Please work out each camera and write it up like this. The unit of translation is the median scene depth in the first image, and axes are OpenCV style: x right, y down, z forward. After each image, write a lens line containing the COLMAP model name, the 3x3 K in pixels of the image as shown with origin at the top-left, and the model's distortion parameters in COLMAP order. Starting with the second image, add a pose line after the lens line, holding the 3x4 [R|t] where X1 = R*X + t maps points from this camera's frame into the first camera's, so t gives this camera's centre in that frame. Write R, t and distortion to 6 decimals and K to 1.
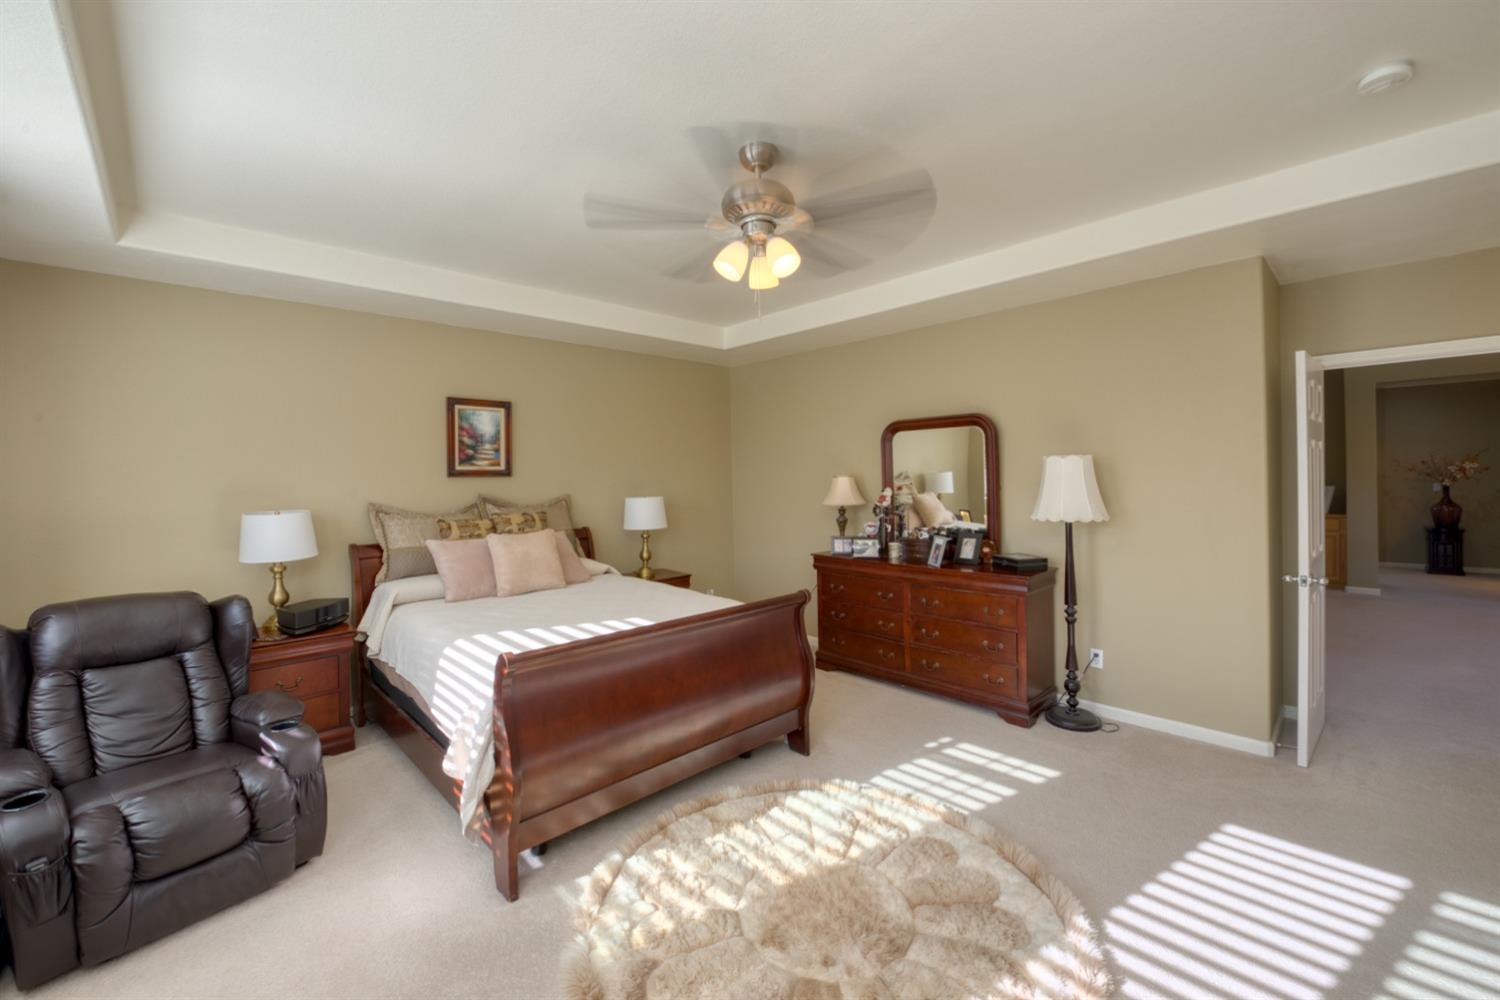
lens RADIAL K [[606.4, 0, 746.1], [0, 606.4, 486.9], [0, 0, 1]] dist [-0.004538, -0.000609]
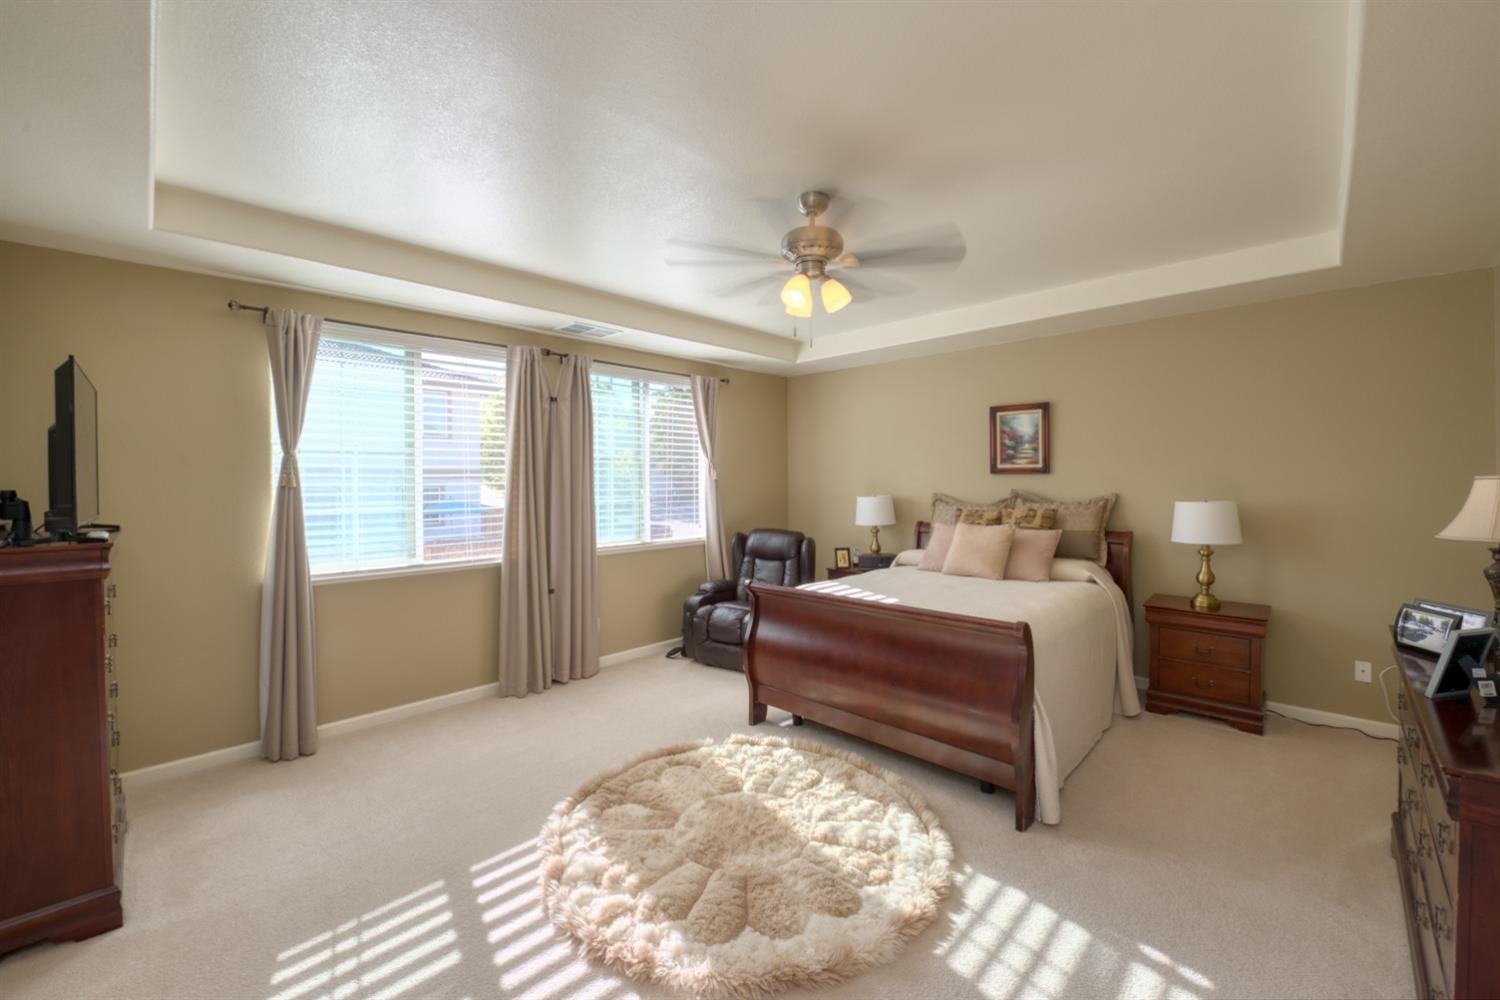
lens RADIAL K [[606.4, 0, 750.3], [0, 606.4, 490.1], [0, 0, 1]] dist [-0.004538, -0.000609]
pose [[0.043370, 0.042010, -0.998175, 0.681926], [-0.004647, 0.999113, 0.041848, -0.032308], [0.999048, 0.002823, 0.043527, 0.474018]]
